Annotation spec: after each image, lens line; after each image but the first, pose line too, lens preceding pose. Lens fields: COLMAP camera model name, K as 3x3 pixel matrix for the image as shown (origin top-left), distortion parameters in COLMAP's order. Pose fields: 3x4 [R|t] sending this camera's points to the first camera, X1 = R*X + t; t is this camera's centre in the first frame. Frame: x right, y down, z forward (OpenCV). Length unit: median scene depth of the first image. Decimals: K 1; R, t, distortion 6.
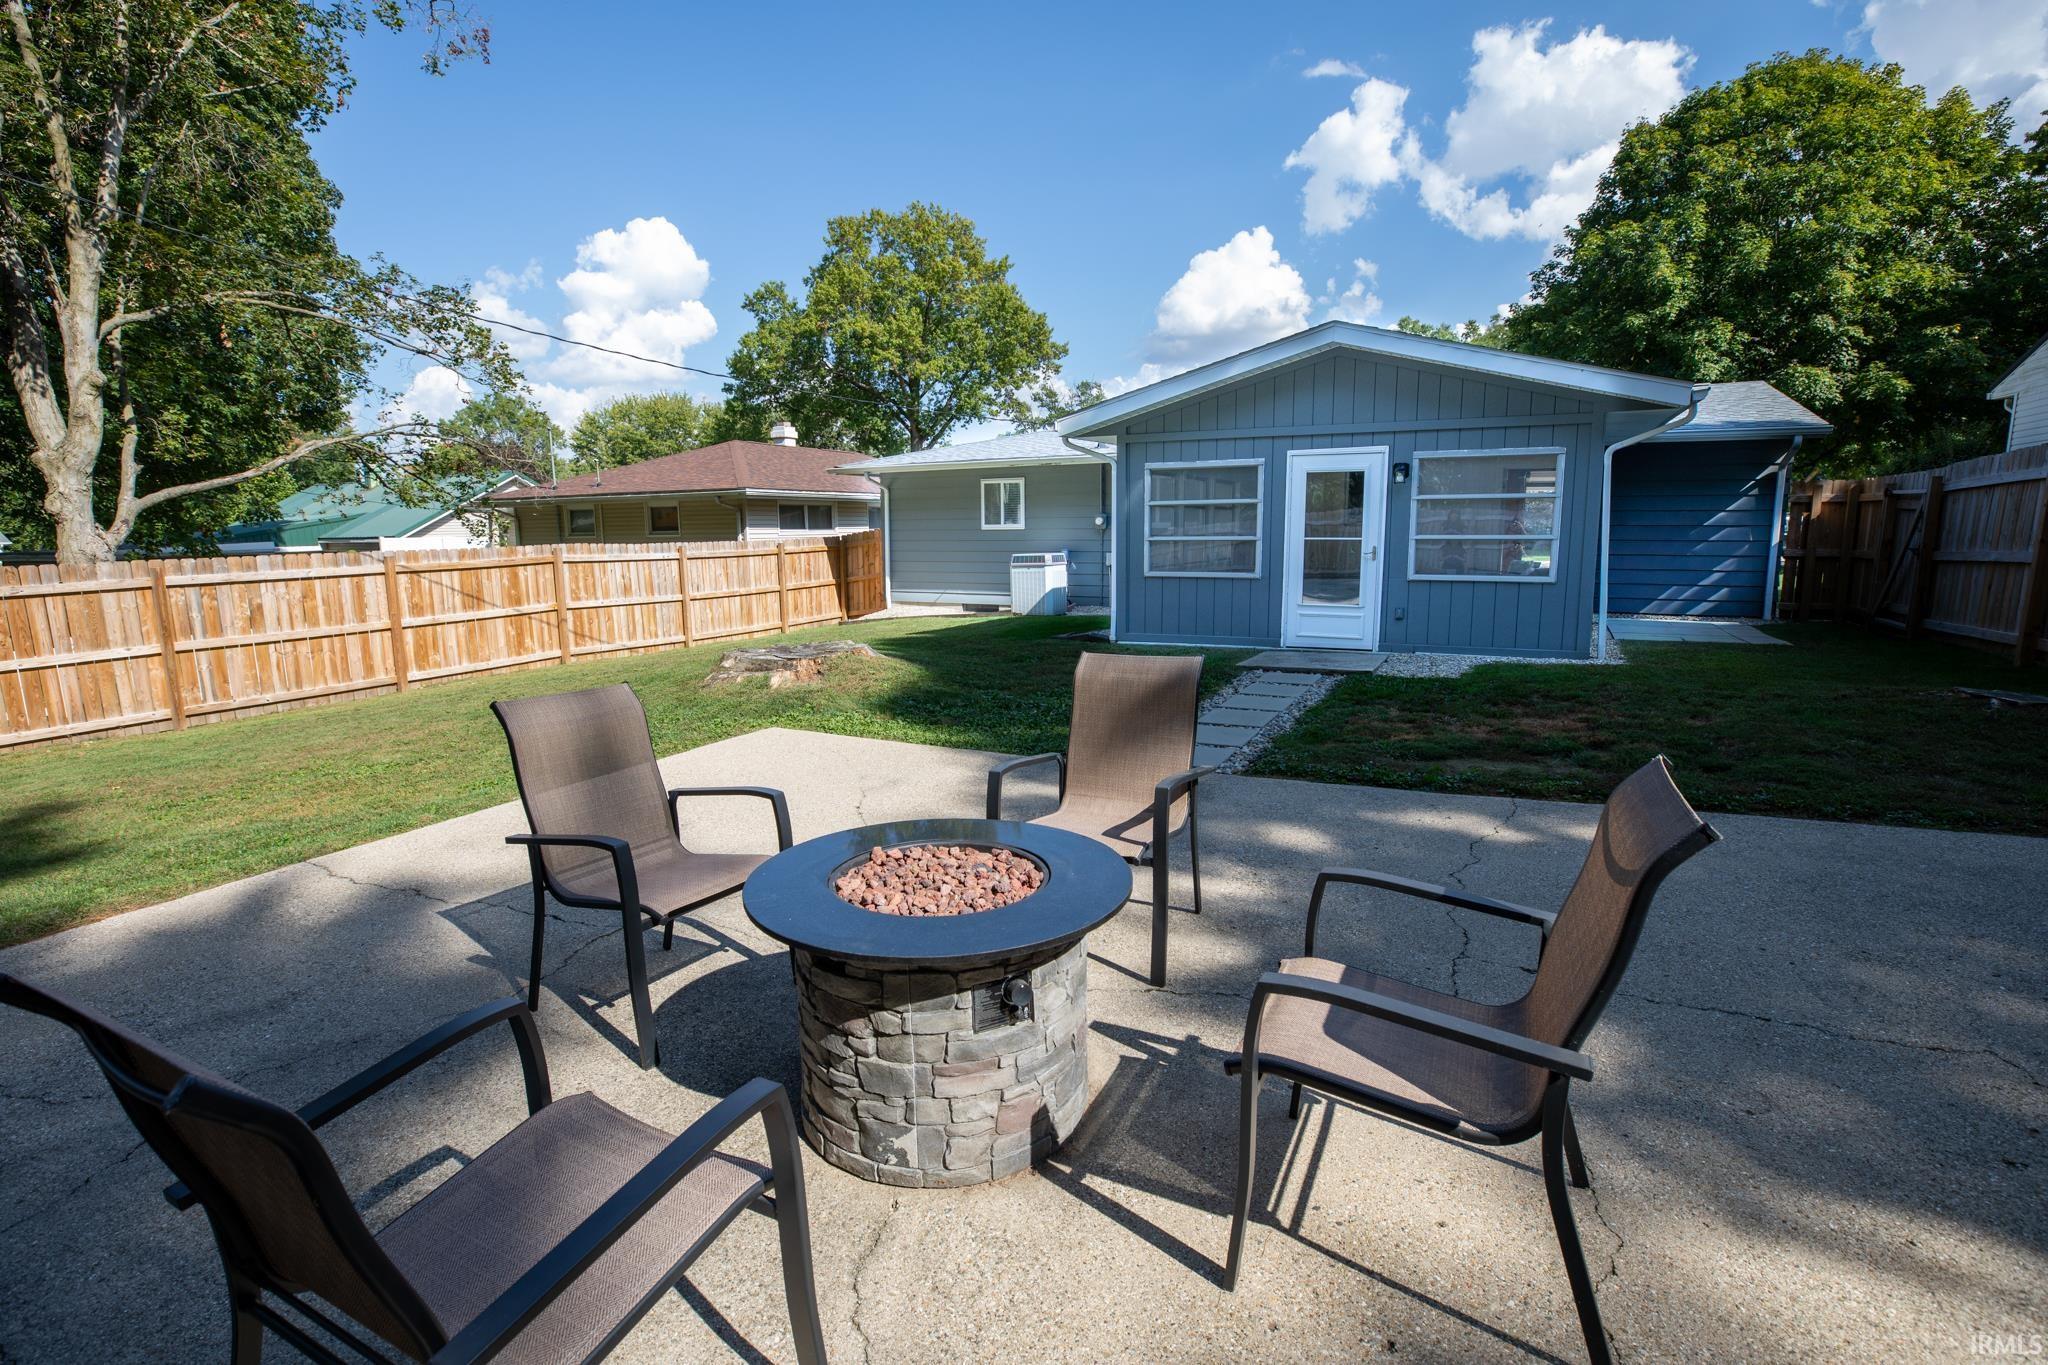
lens RADIAL K [[940.4, 0, 1024.0], [0, 940.4, 682.5], [0, 0, 1]] dist [-0.051084, 0.013290]
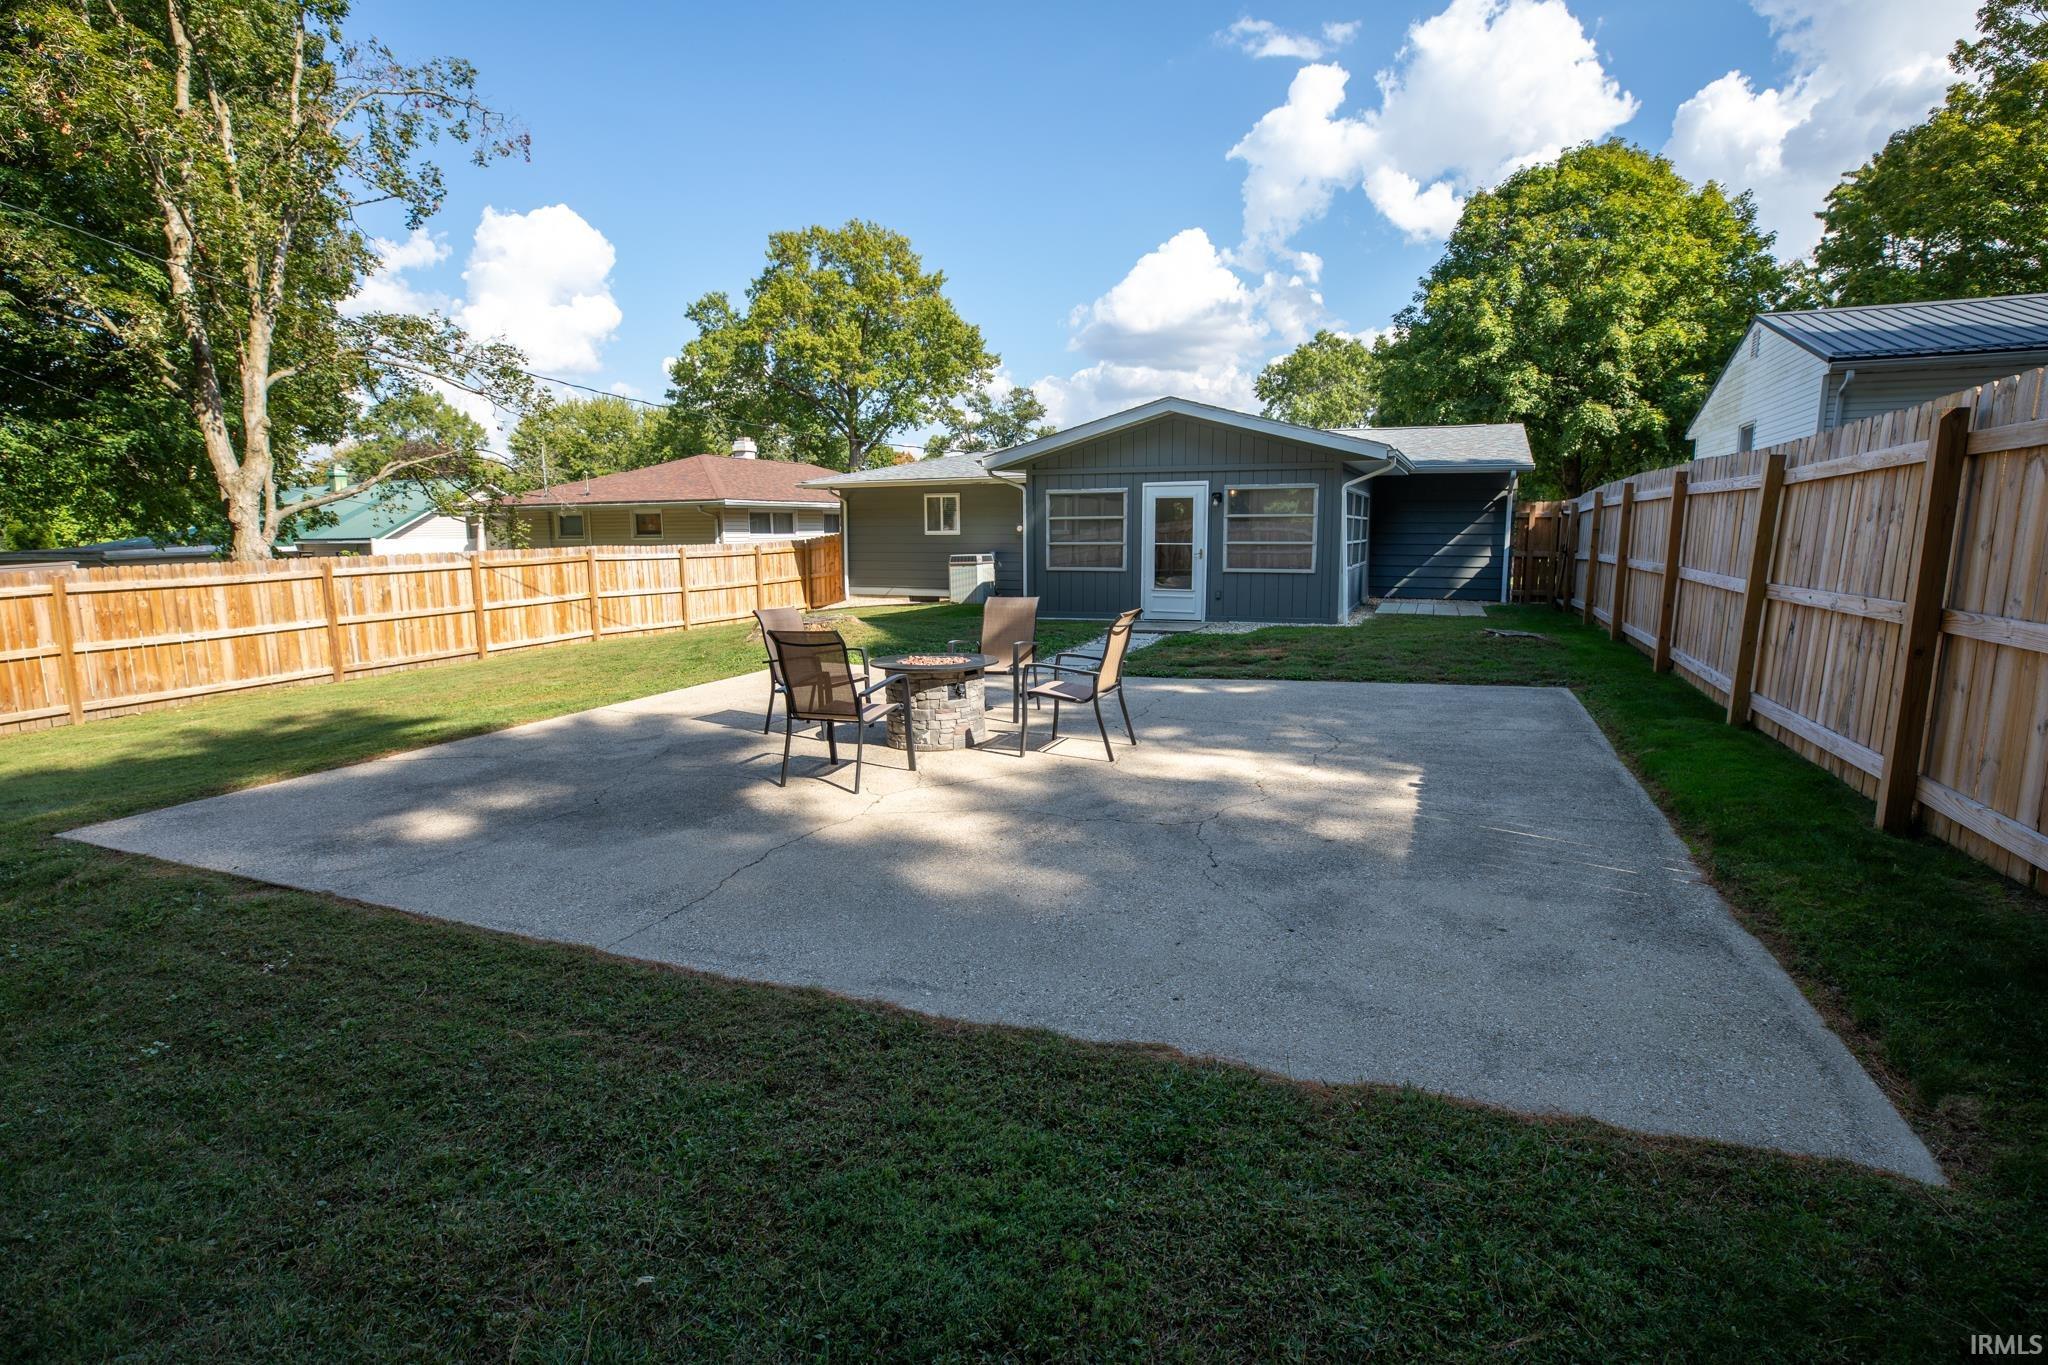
lens RADIAL K [[940.4, 0, 1024.0], [0, 940.4, 682.5], [0, 0, 1]] dist [-0.051084, 0.013290]
pose [[0.997643, -0.007136, 0.068251, -0.000908], [0.007246, 0.999973, -0.001370, 0.025319], [-0.068240, 0.001861, 0.997667, -0.180206]]
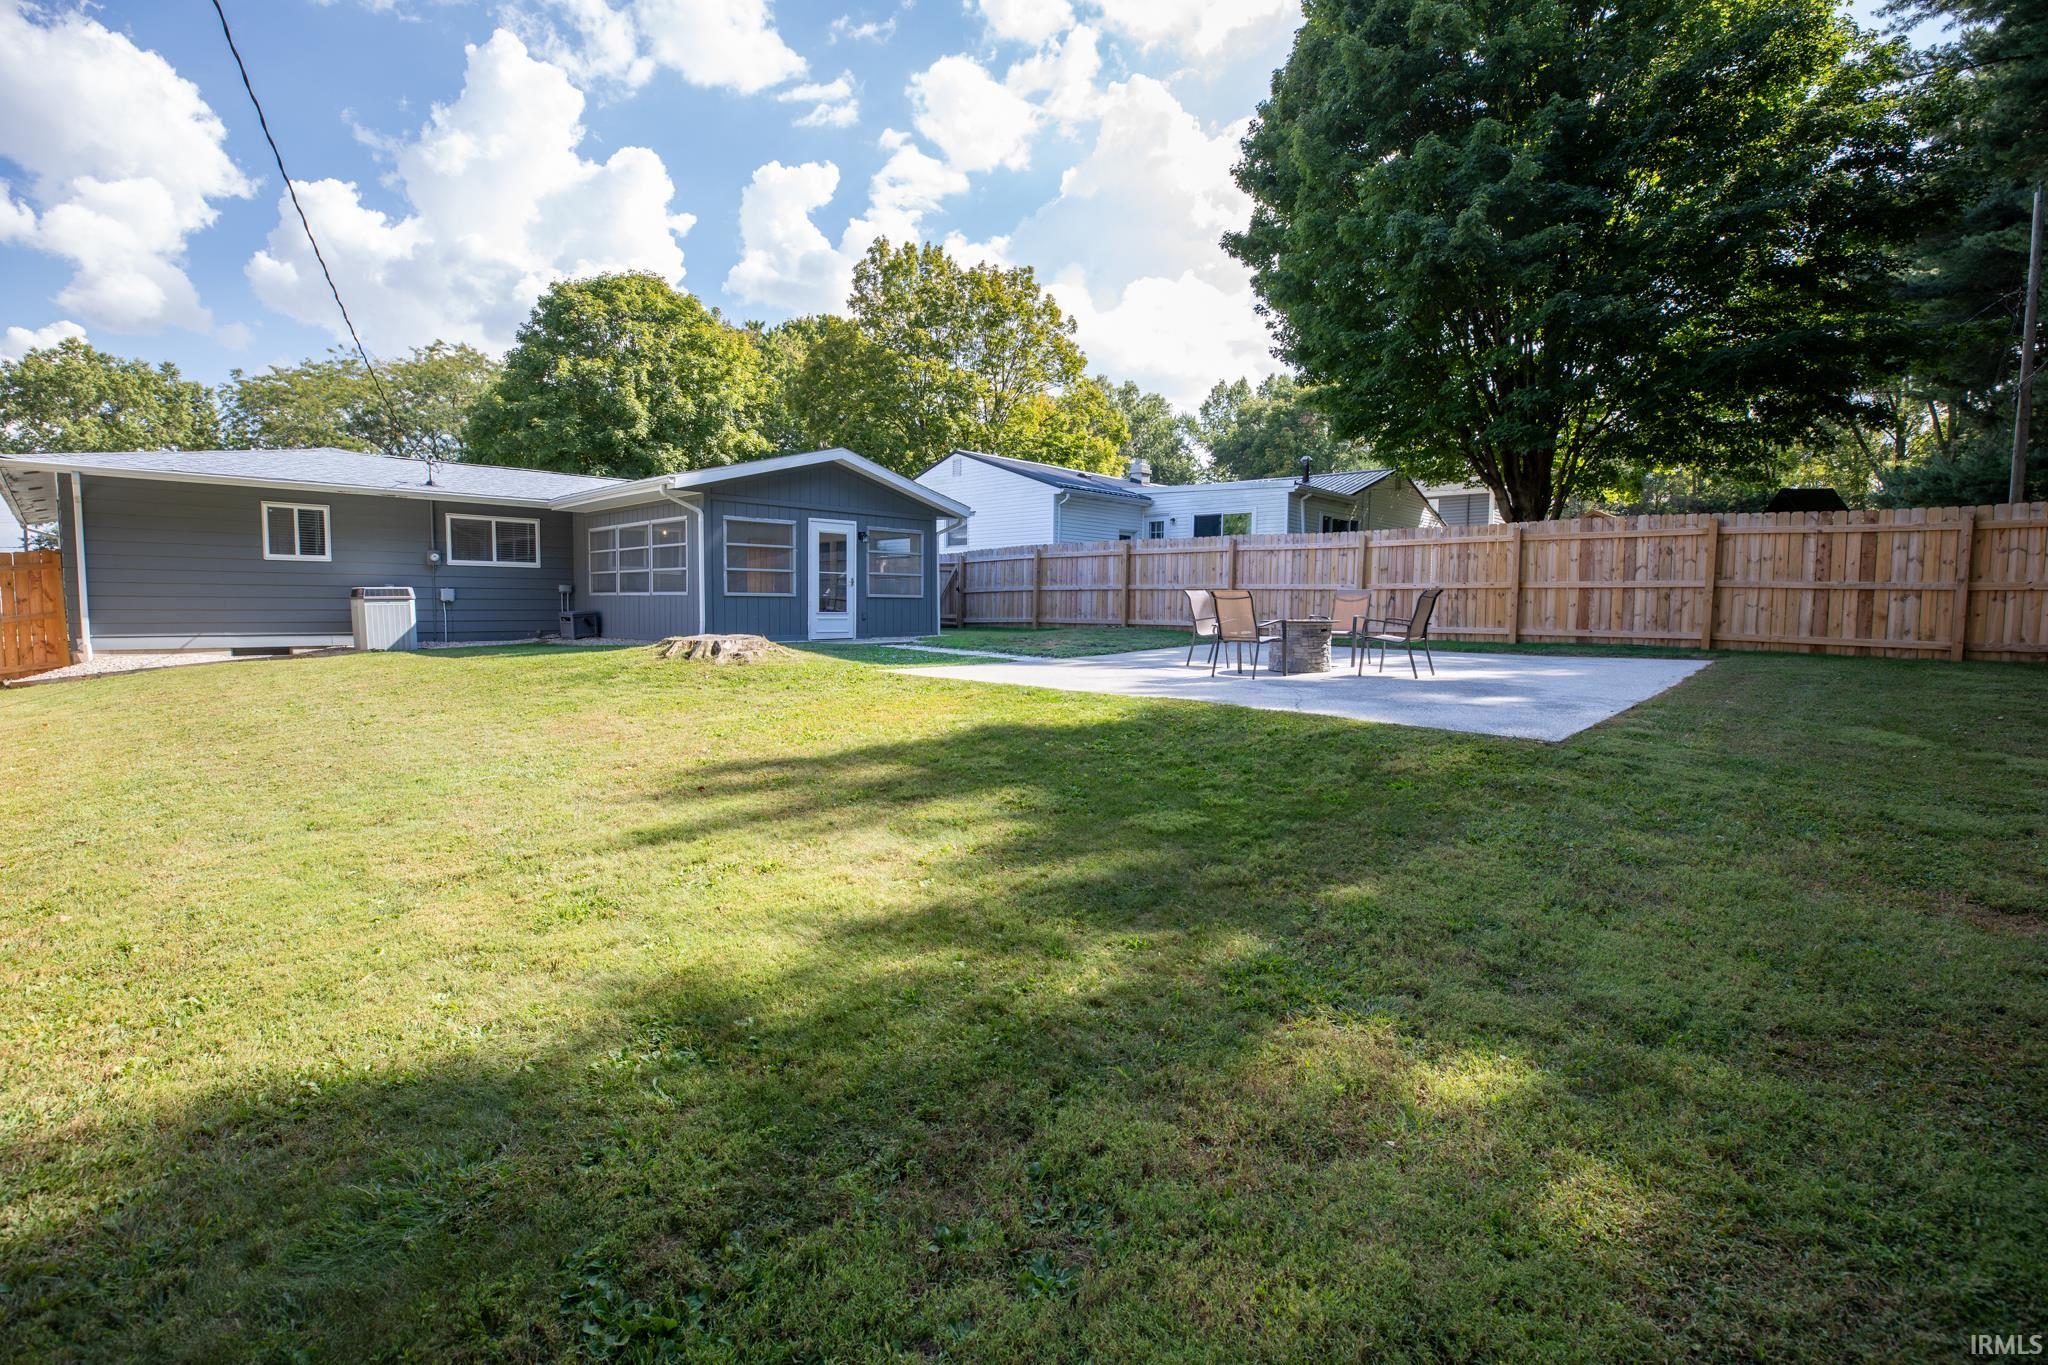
lens RADIAL K [[940.4, 0, 1024.0], [0, 940.4, 682.5], [0, 0, 1]] dist [-0.051084, 0.013290]
pose [[0.288647, -0.059908, 0.955560, -0.492638], [0.140990, 0.989820, 0.019467, 0.023131], [-0.946998, 0.129106, 0.294155, 0.083189]]
